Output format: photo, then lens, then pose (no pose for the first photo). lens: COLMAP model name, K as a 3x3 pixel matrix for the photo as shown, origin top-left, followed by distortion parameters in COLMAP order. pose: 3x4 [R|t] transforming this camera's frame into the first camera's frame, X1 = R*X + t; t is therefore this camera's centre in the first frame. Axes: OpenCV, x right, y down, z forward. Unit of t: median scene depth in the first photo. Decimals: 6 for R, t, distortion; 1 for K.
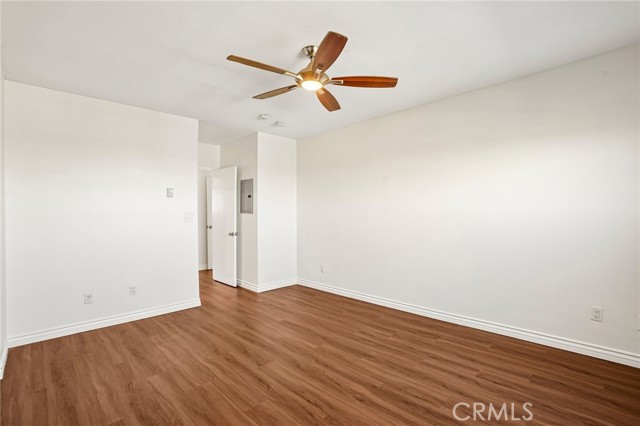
lens RADIAL K [[304.0, 0, 301.3], [0, 304.0, 222.9], [0, 0, 1]] dist [-0.002170, -0.000164]
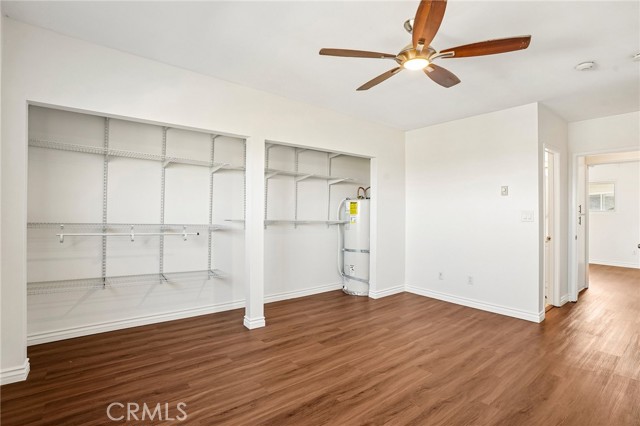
lens RADIAL K [[297.1, 0, 322.1], [0, 297.1, 212.4], [0, 0, 1]] dist [-0.074131, 0.029400]
pose [[-0.076180, 0.000614, -0.997094, 0.872089], [-0.034536, 0.999398, 0.003254, -0.024157], [0.996496, 0.034684, -0.076113, 0.782763]]
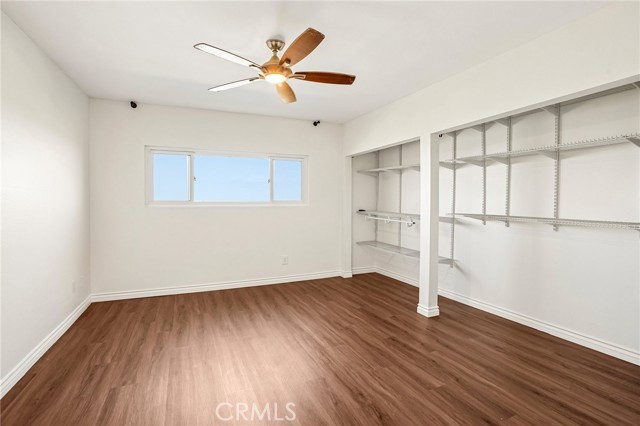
lens RADIAL K [[297.1, 0, 322.1], [0, 297.1, 212.4], [0, 0, 1]] dist [-0.074131, 0.029400]
pose [[-0.957067, -0.001153, 0.289864, -0.394663], [0.014989, 0.998457, 0.053463, -0.063056], [-0.289479, 0.055512, -0.955573, 1.885015]]
